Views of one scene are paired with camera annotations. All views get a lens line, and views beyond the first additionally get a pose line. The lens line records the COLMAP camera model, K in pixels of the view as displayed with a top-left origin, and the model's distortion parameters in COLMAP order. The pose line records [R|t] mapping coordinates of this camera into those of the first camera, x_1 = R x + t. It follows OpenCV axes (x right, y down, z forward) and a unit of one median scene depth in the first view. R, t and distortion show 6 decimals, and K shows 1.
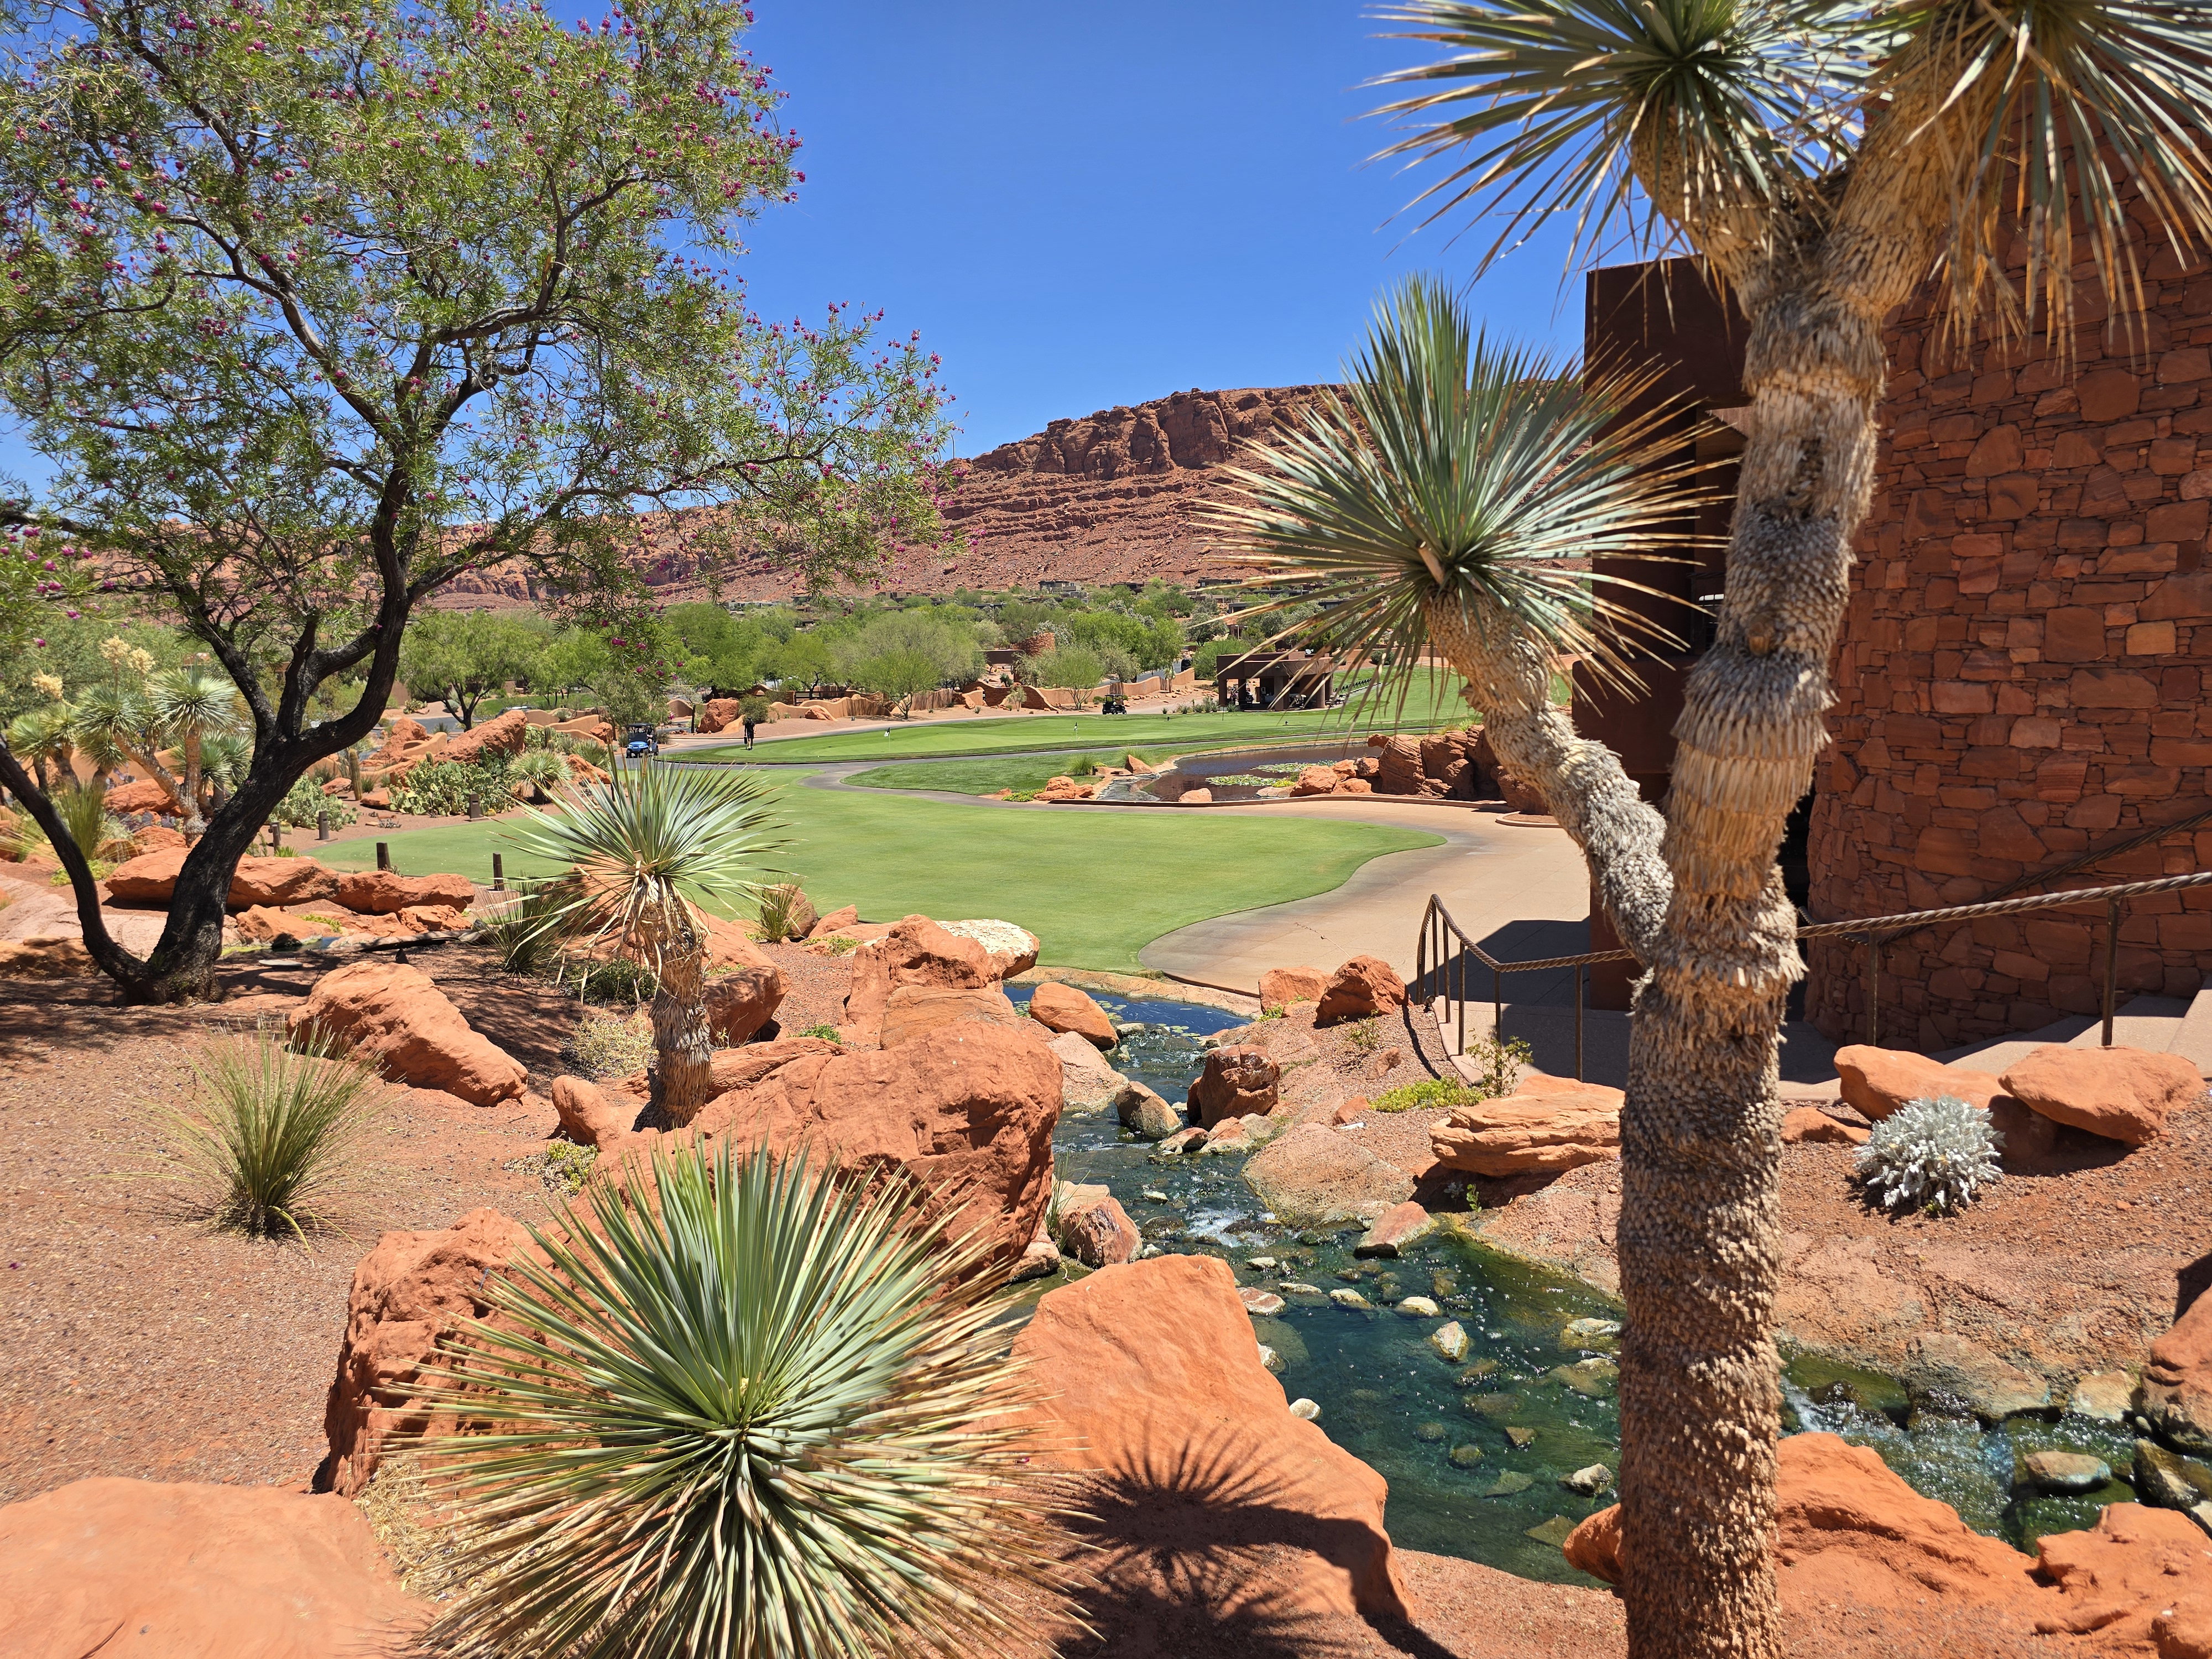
lens RADIAL K [[1465.9, 0, 1119.3], [0, 1465.9, 818.0], [0, 0, 1]] dist [0.071538, -0.070338]
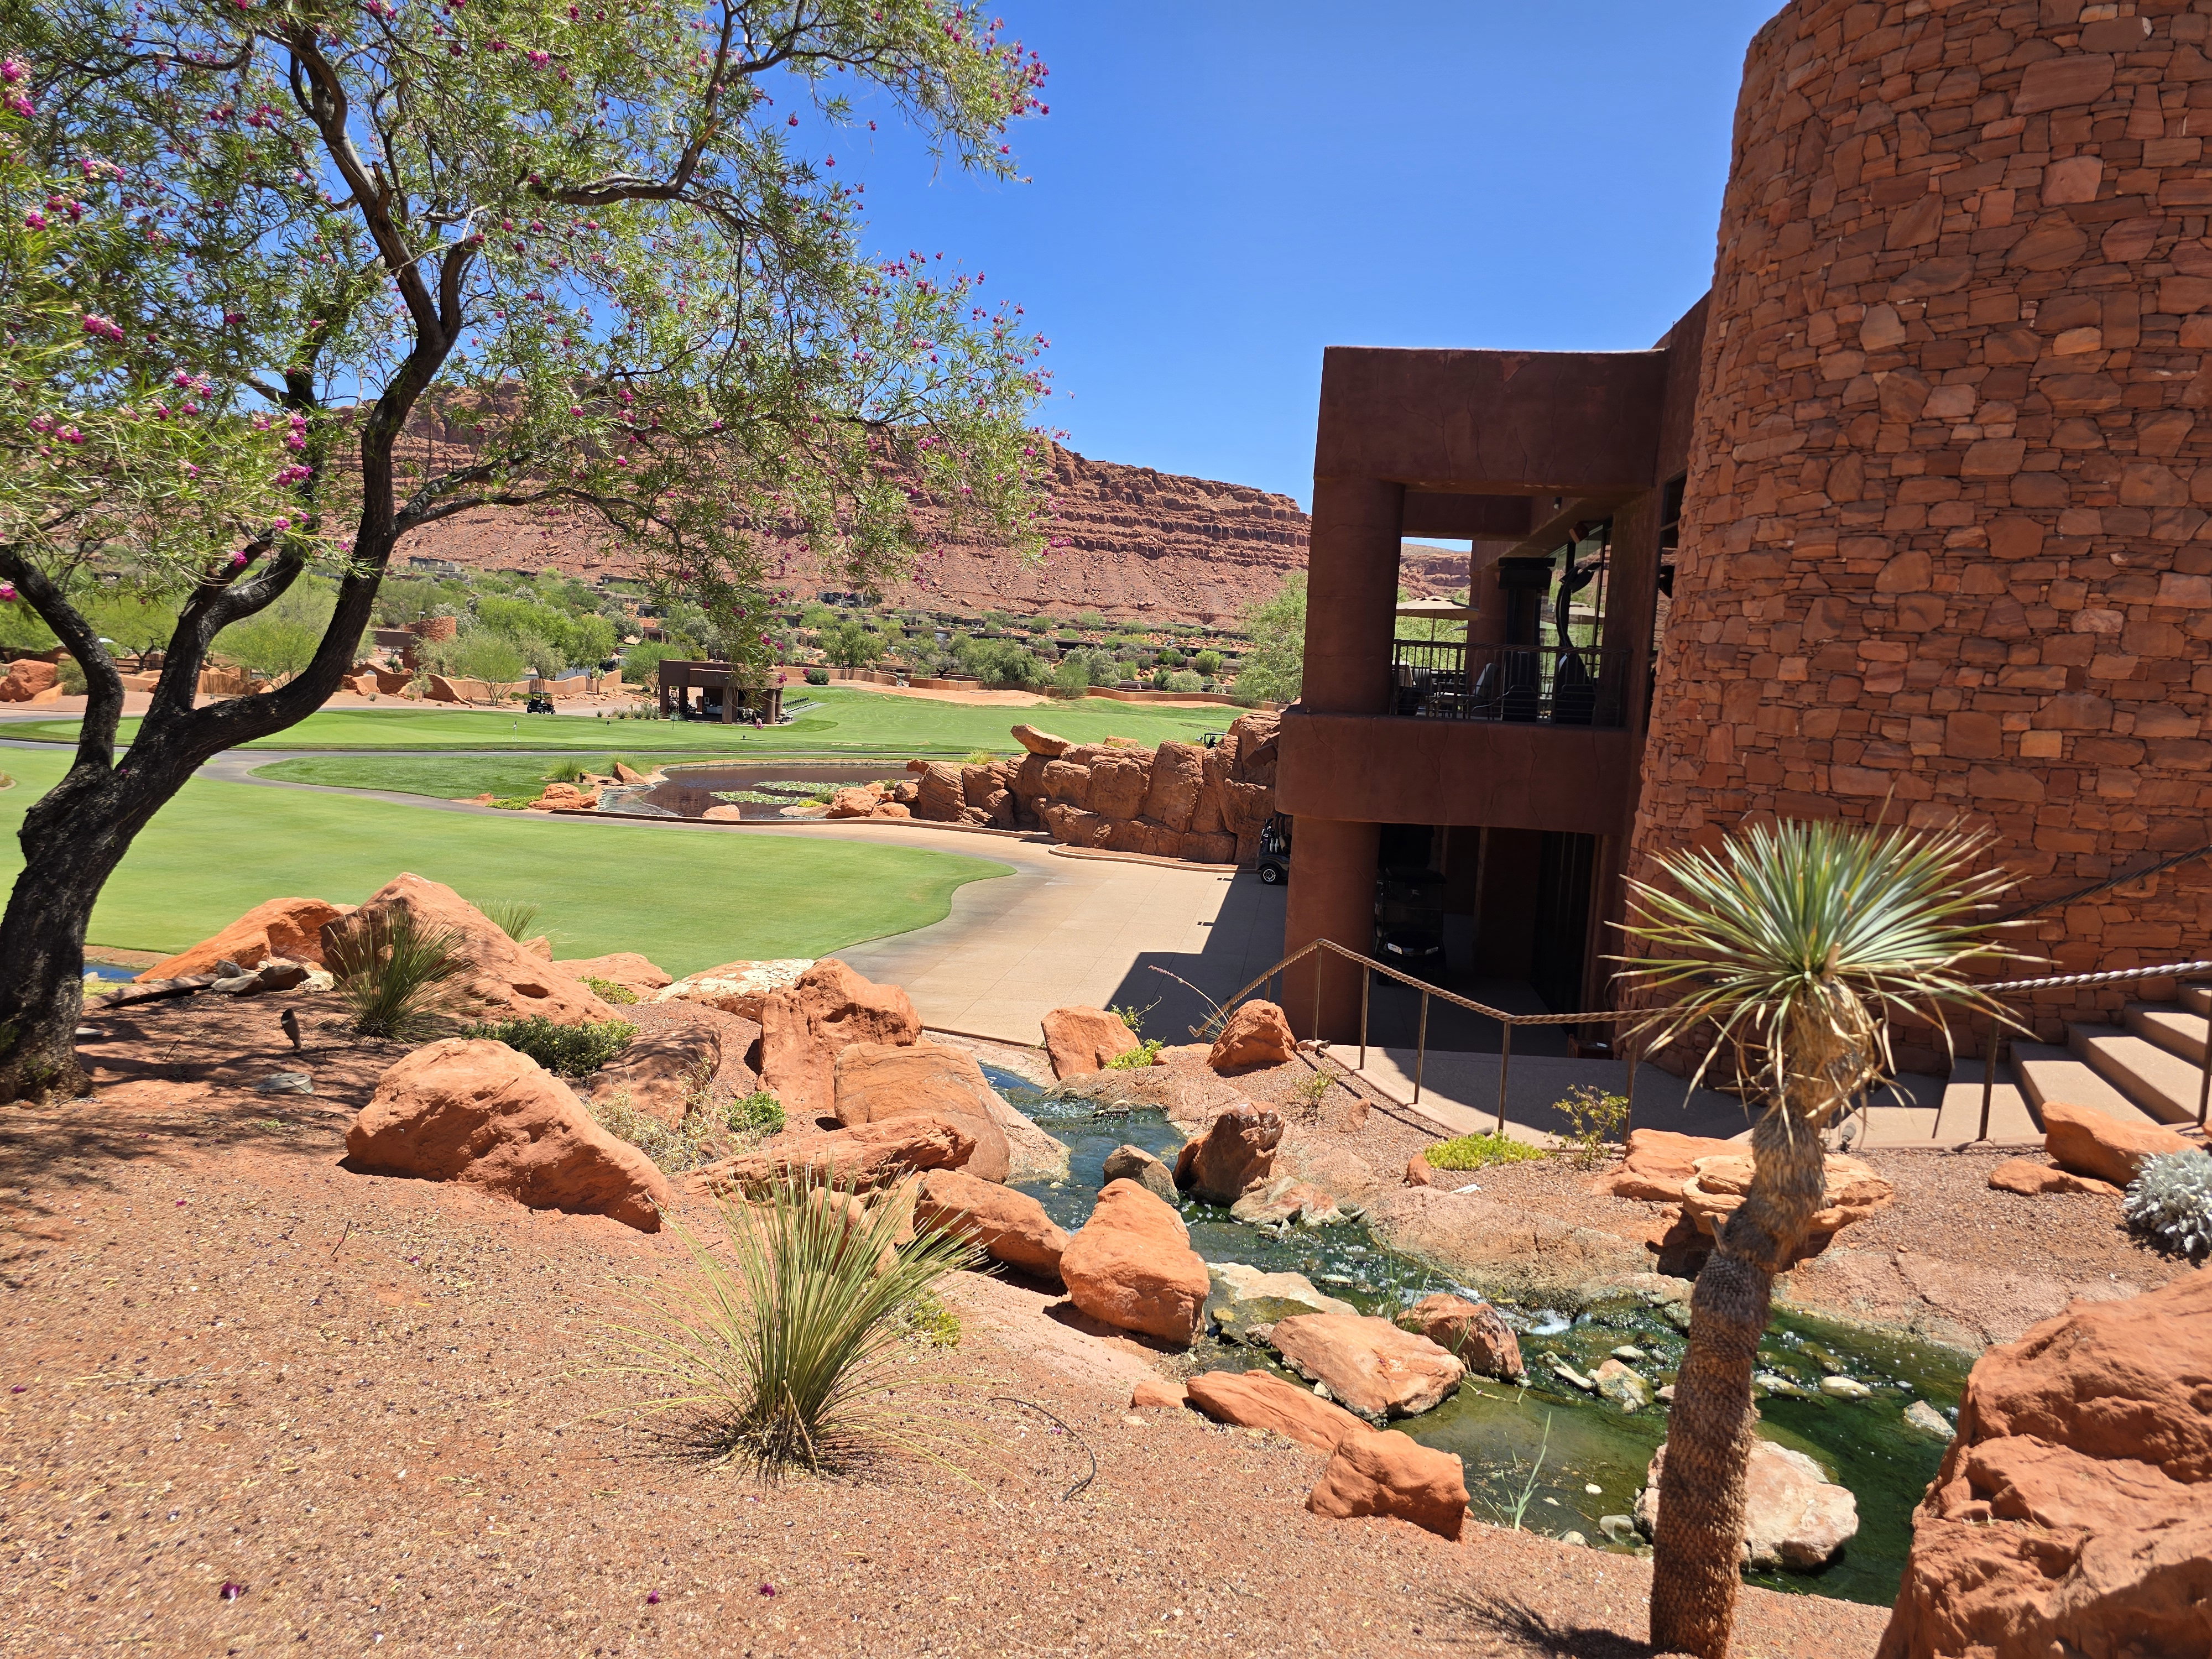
lens RADIAL K [[1465.9, 0, 1119.3], [0, 1465.9, 818.0], [0, 0, 1]] dist [0.071538, -0.070338]
pose [[0.913987, 0.044611, 0.403284, -0.108338], [-0.039182, 0.998996, -0.021708, -0.001307], [-0.403848, 0.004039, 0.914817, 0.046886]]
